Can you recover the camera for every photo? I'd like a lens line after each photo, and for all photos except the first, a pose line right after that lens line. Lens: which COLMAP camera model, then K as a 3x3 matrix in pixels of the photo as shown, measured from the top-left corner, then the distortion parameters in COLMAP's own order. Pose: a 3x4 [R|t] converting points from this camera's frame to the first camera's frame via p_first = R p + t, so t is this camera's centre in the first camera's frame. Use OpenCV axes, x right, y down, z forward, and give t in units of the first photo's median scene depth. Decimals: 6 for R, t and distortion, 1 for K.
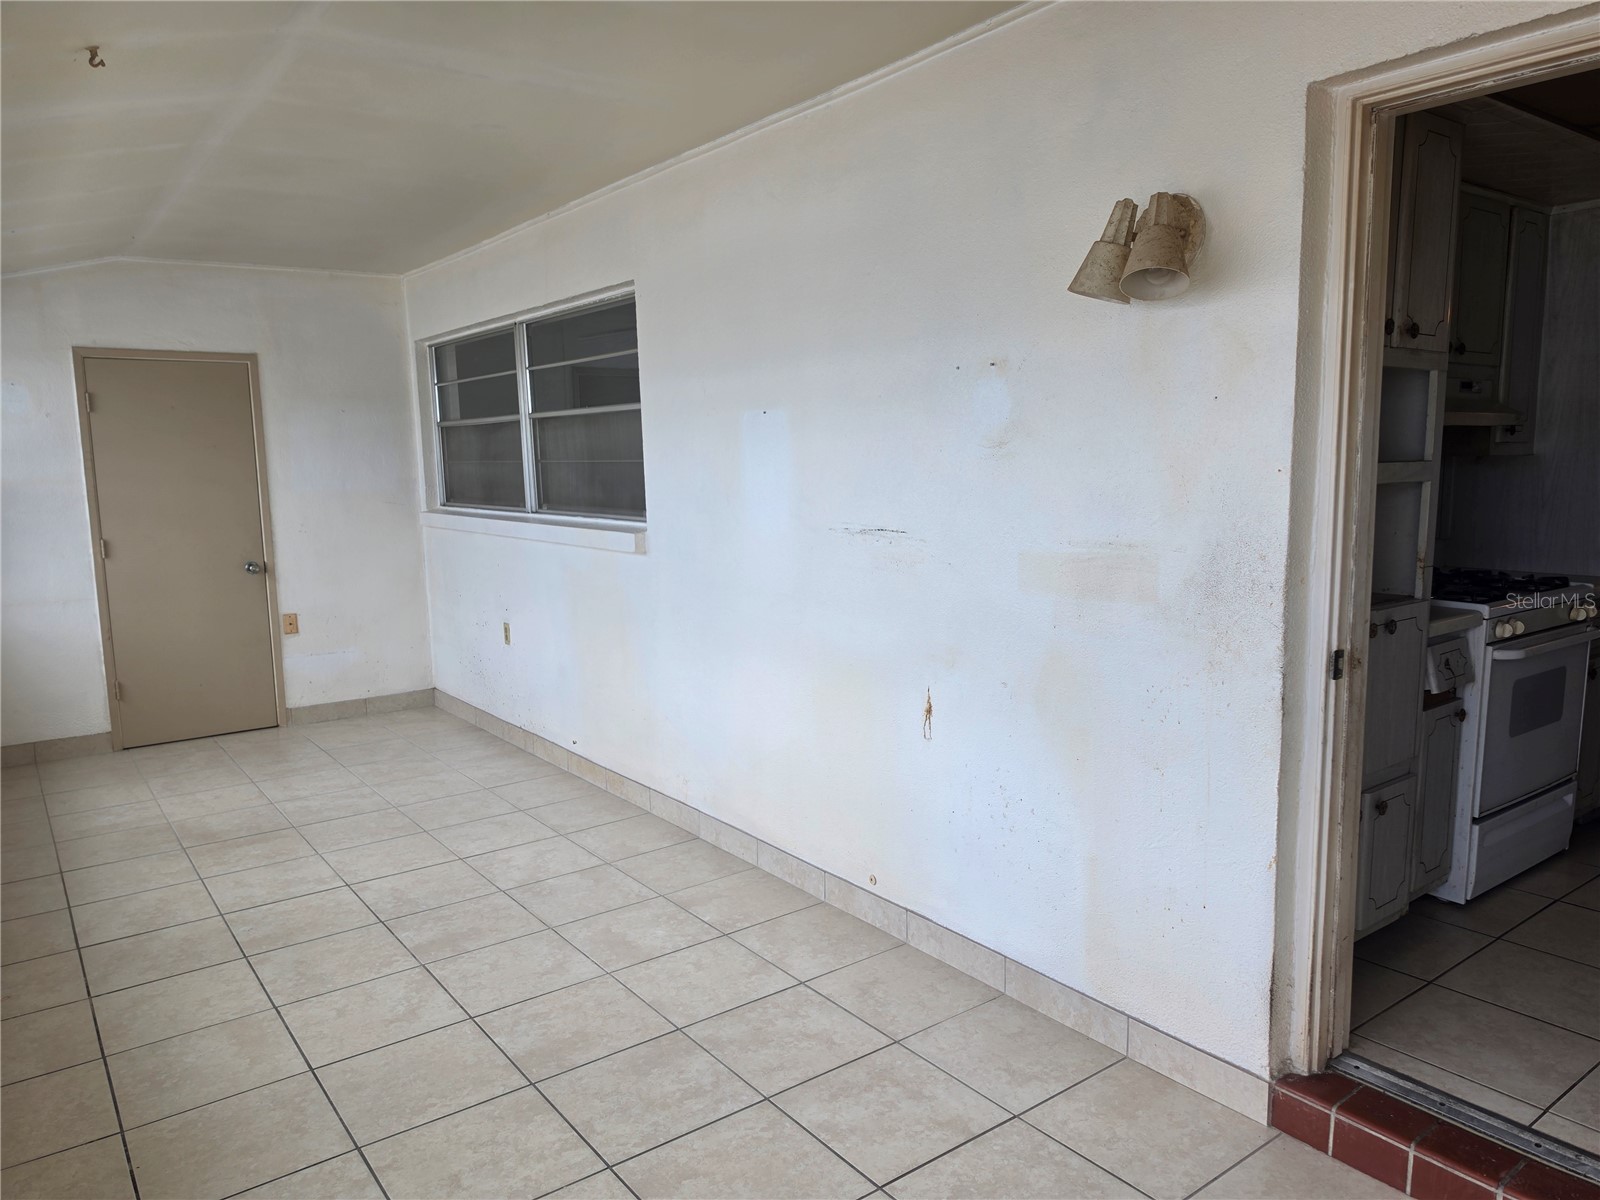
lens RADIAL K [[1106.0, 0, 798.3], [0, 1106.0, 597.7], [0, 0, 1]] dist [0.105306, -0.162299]
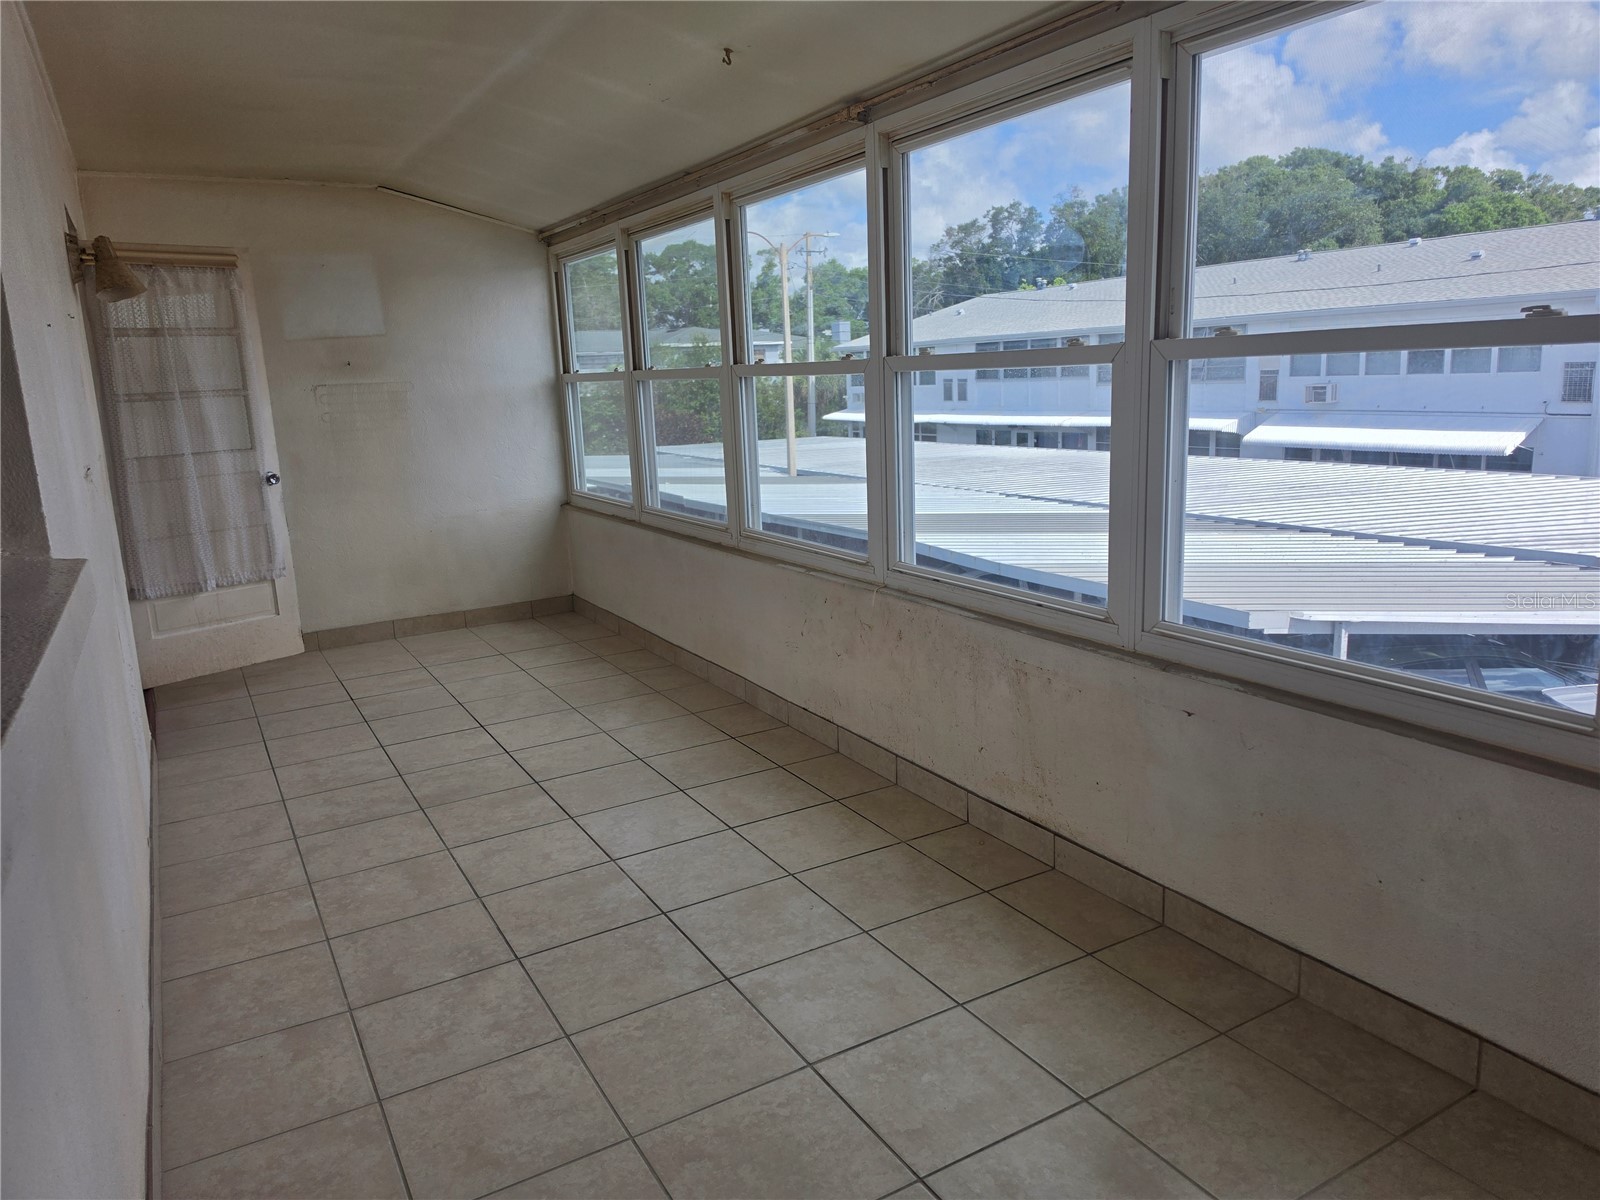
lens RADIAL K [[1106.0, 0, 798.3], [0, 1106.0, 597.7], [0, 0, 1]] dist [0.105306, -0.162299]
pose [[-0.990500, 0.036126, 0.132684, -0.613116], [0.078152, 0.941791, 0.326991, -0.211014], [-0.113147, 0.334254, -0.935667, 1.758214]]
